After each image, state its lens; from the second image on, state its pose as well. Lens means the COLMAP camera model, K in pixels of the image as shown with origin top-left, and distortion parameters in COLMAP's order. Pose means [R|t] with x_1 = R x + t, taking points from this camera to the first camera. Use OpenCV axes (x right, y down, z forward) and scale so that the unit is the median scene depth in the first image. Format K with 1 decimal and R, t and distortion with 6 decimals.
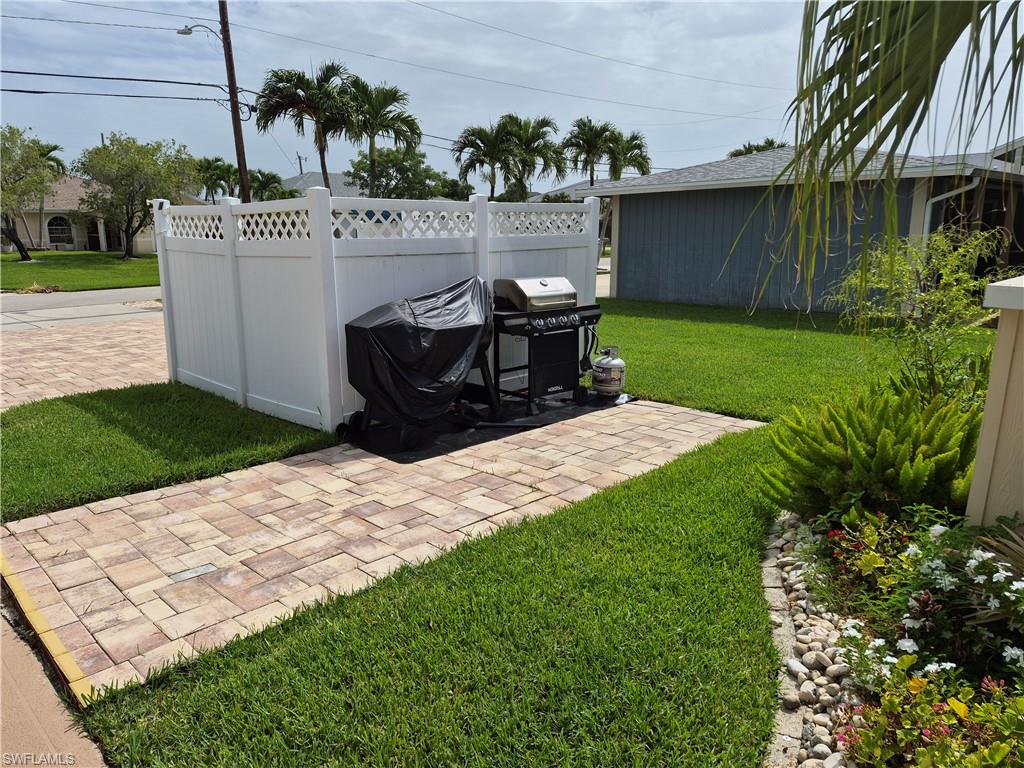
lens RADIAL K [[718.5, 0, 514.5], [0, 718.5, 378.8], [0, 0, 1]] dist [0.074070, -0.080199]
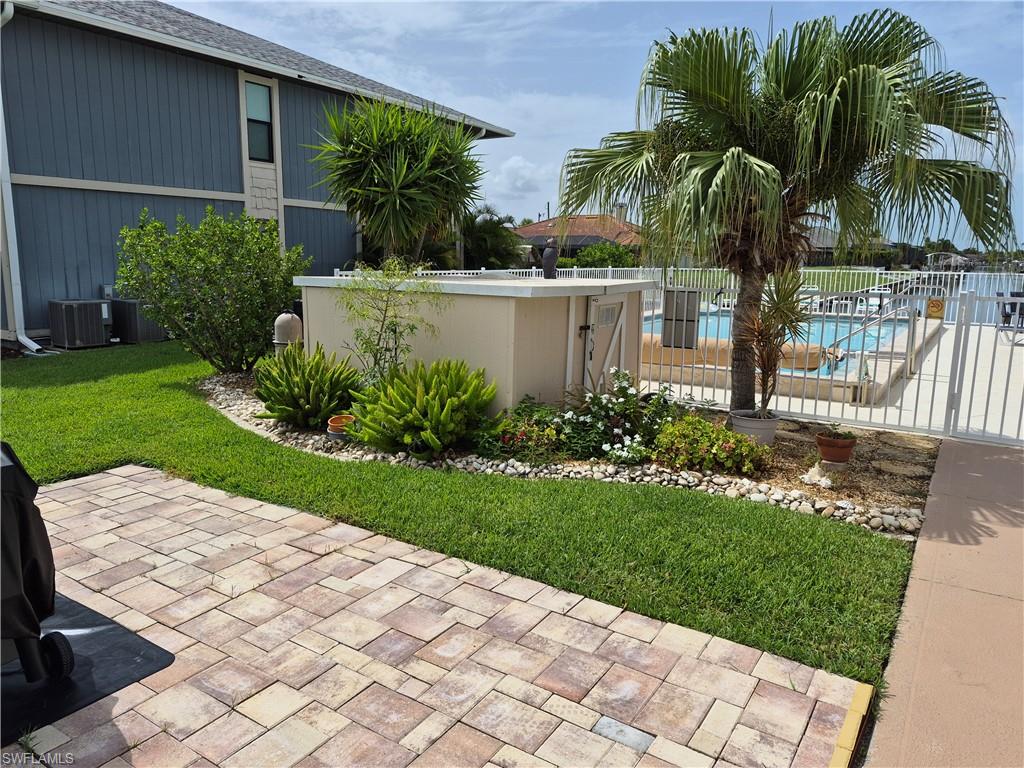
lens RADIAL K [[718.5, 0, 511.6], [0, 718.5, 383.0], [0, 0, 1]] dist [0.074070, -0.080199]
pose [[-0.191718, -0.171118, 0.966418, -0.870752], [0.195531, 0.958284, 0.208467, -0.192094], [-0.961775, 0.228932, -0.150261, 0.940817]]
